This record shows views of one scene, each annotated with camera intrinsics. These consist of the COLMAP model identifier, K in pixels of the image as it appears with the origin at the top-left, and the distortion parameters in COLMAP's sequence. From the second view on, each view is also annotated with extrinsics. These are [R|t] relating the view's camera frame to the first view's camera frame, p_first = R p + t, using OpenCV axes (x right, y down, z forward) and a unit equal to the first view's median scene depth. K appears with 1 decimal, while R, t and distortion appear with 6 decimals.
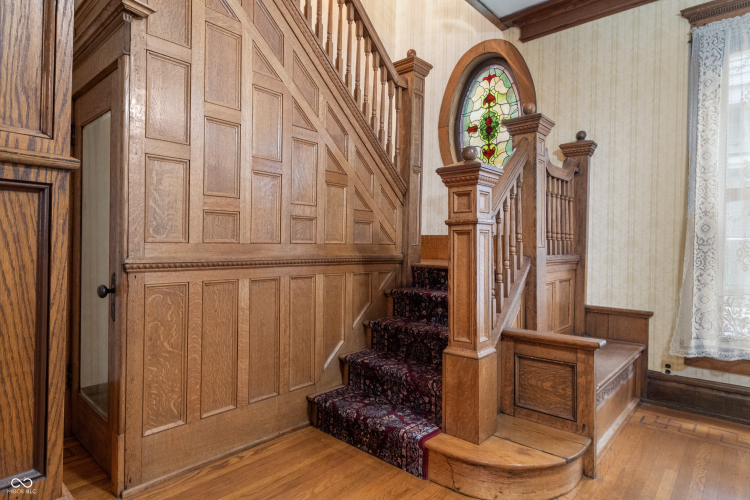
lens RADIAL K [[426.1, 0, 375.0], [0, 426.1, 250.0], [0, 0, 1]] dist [0.002606, -0.000037]
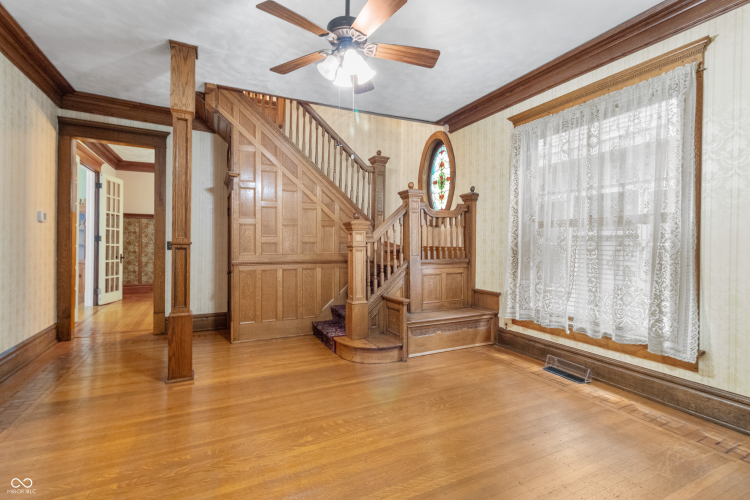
lens RADIAL K [[351.3, 0, 375.0], [0, 351.3, 250.0], [0, 0, 1]] dist [0.000198, -0.000114]
pose [[0.925204, -0.003219, -0.379456, 0.765200], [0.004917, 0.999982, 0.003507, -0.036210], [0.379438, -0.005110, 0.925203, -0.525881]]
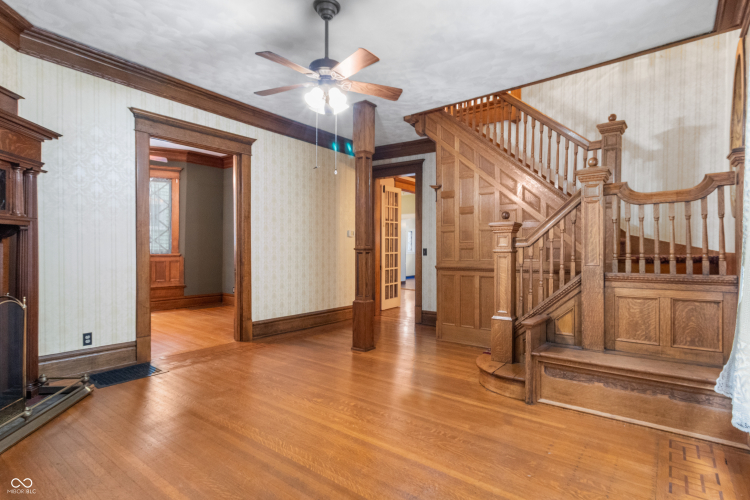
lens RADIAL K [[380.0, 0, 364.9], [0, 380.0, 262.5], [0, 0, 1]] dist [-0.000098, 0.000093]
pose [[0.051128, 0.017164, -0.998545, 1.414307], [-0.008312, 0.999825, 0.016760, -0.028875], [0.998658, 0.007443, 0.051262, 0.205587]]
